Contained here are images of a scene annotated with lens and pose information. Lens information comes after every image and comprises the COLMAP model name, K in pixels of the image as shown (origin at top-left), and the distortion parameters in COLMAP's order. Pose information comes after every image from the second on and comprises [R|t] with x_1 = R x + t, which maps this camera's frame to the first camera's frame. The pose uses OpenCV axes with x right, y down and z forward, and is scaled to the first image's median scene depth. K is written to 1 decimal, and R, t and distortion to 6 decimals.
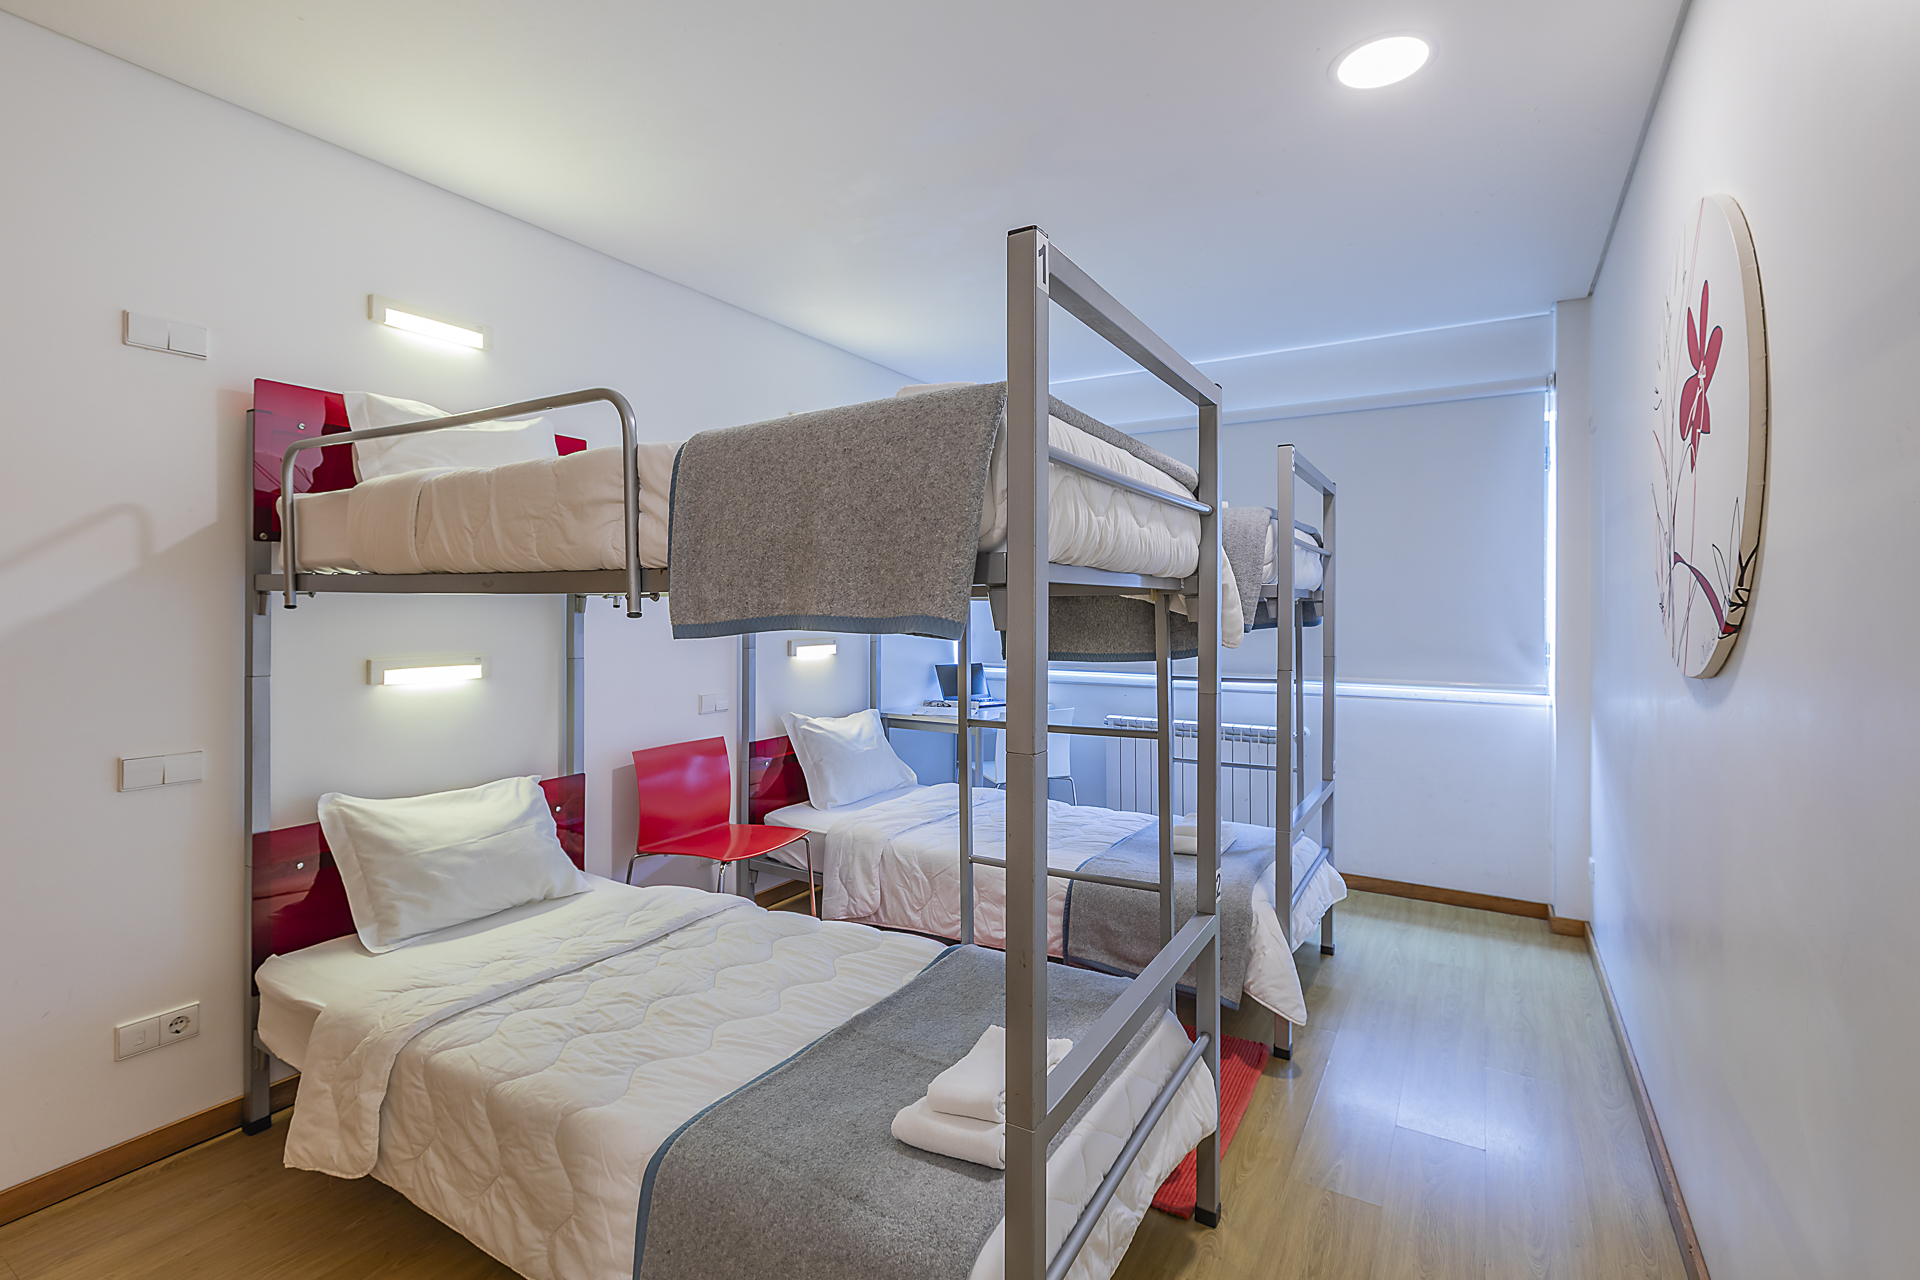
lens RADIAL K [[923.4, 0, 969.0], [0, 923.4, 601.7], [0, 0, 1]] dist [-0.002536, 0.000136]
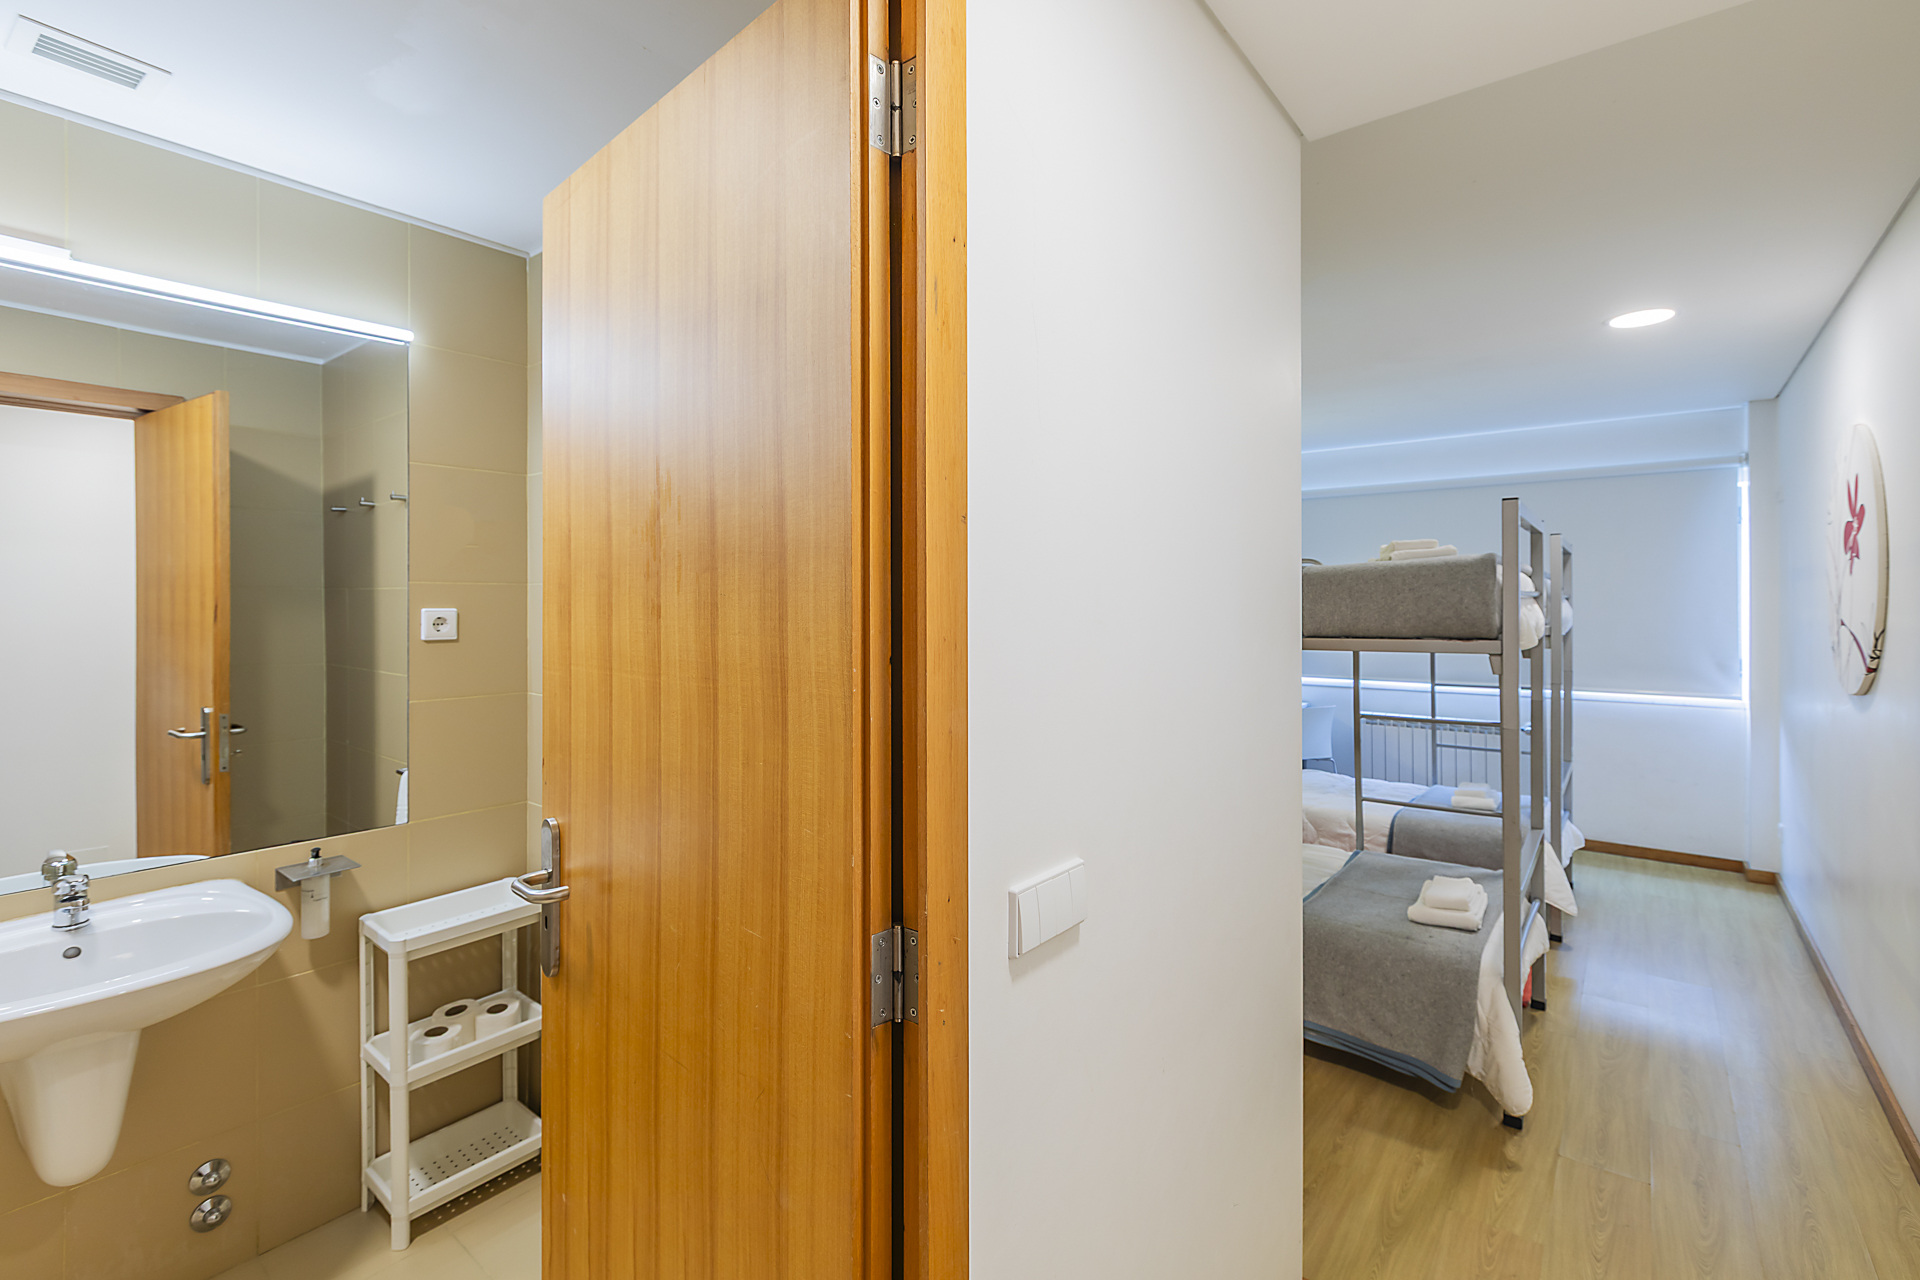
lens RADIAL K [[910.8, 0, 960.5], [0, 910.8, 595.1], [0, 0, 1]] dist [-0.000898, -0.000252]
pose [[0.991288, -0.003526, -0.131662, -0.348225], [0.003327, 0.999993, -0.001736, -0.058246], [0.131668, 0.001283, 0.991293, -0.491569]]
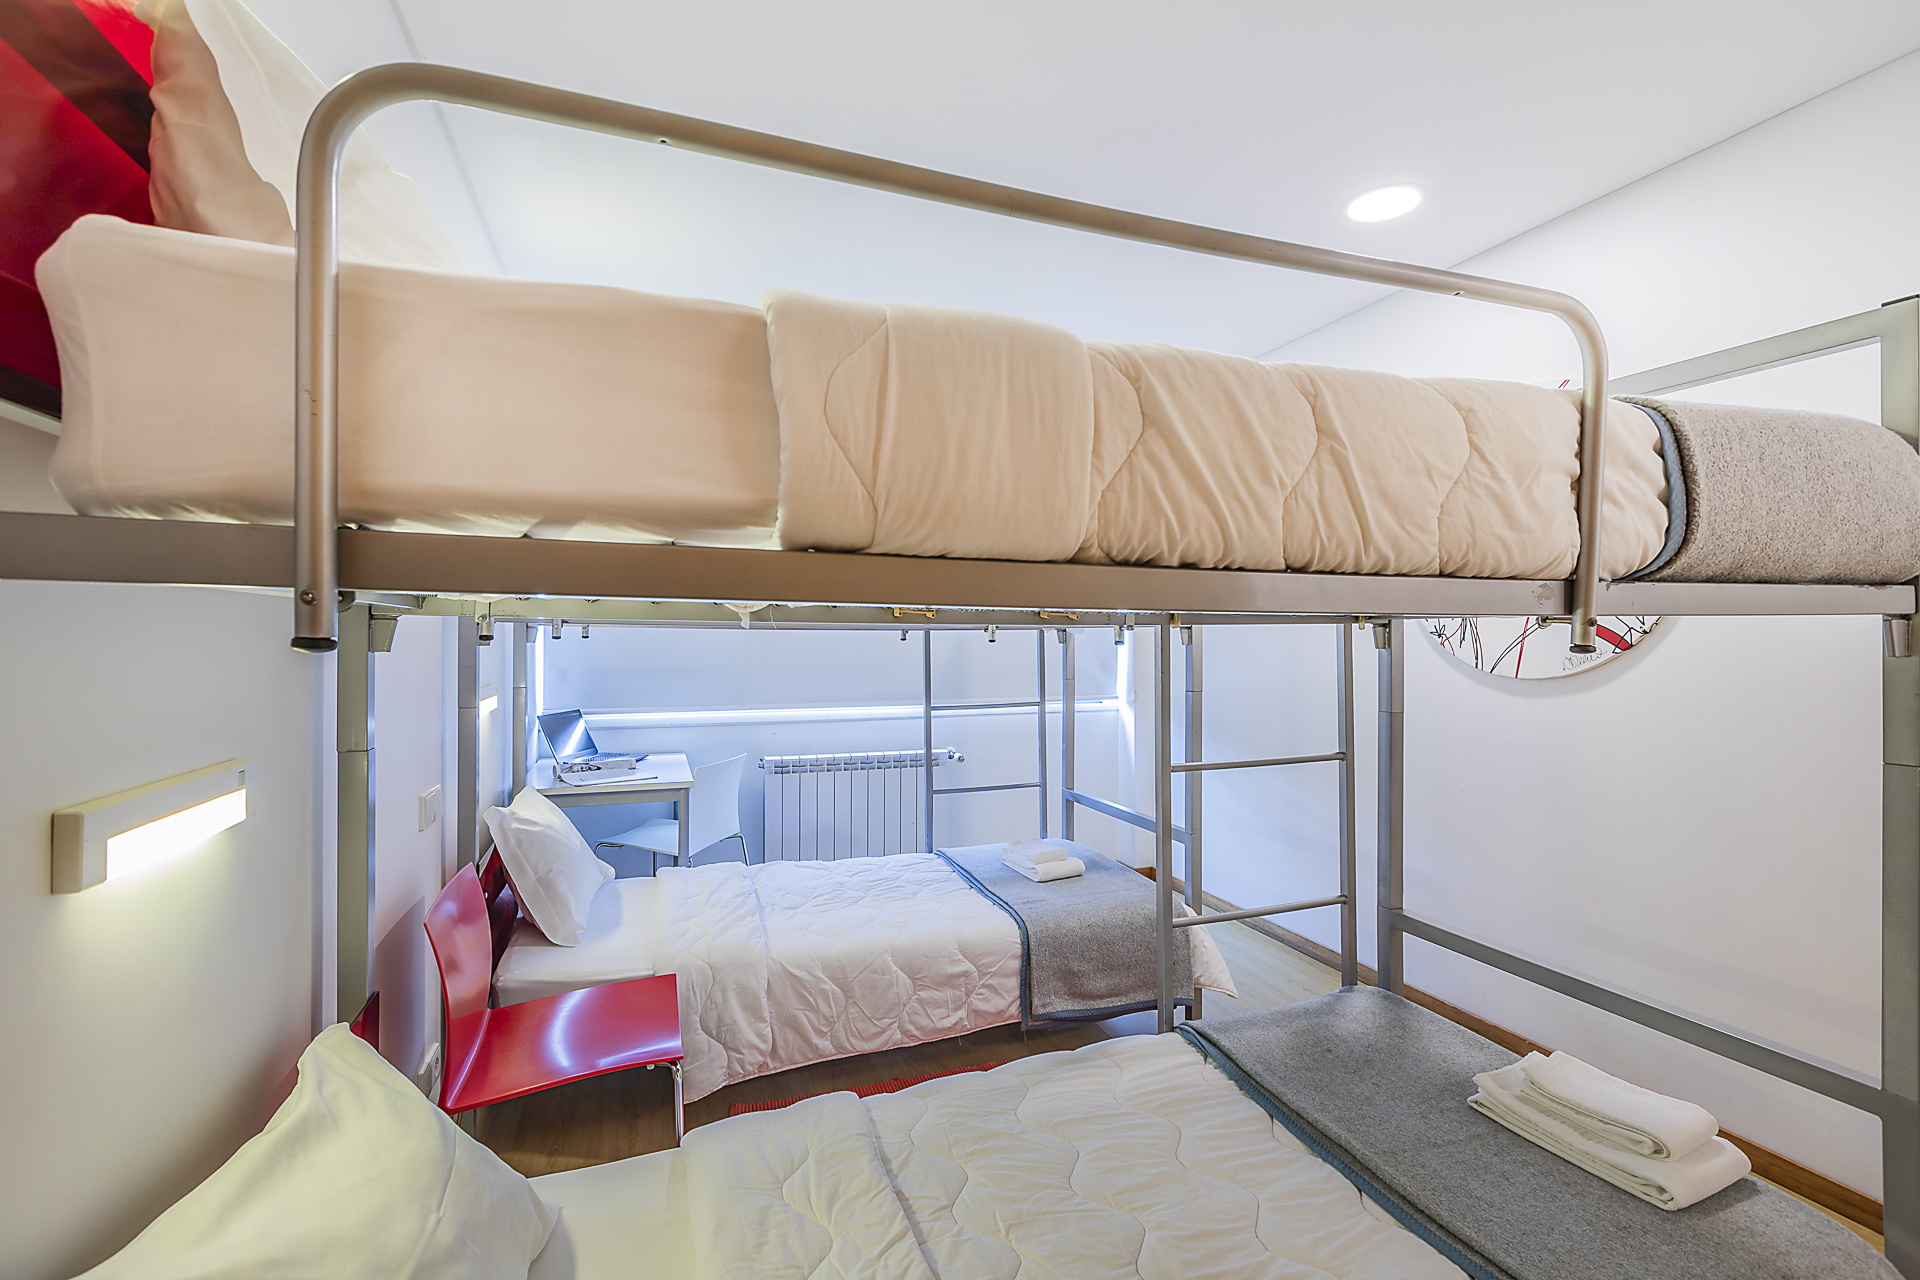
lens RADIAL K [[861.7, 0, 1008.5], [0, 861.7, 635.6], [0, 0, 1]] dist [-0.000563, 0.000037]
pose [[0.625438, -0.004485, 0.780261, -0.515461], [-0.000299, 0.999982, 0.005988, 0.001015], [-0.780274, -0.003979, 0.625425, 0.436476]]
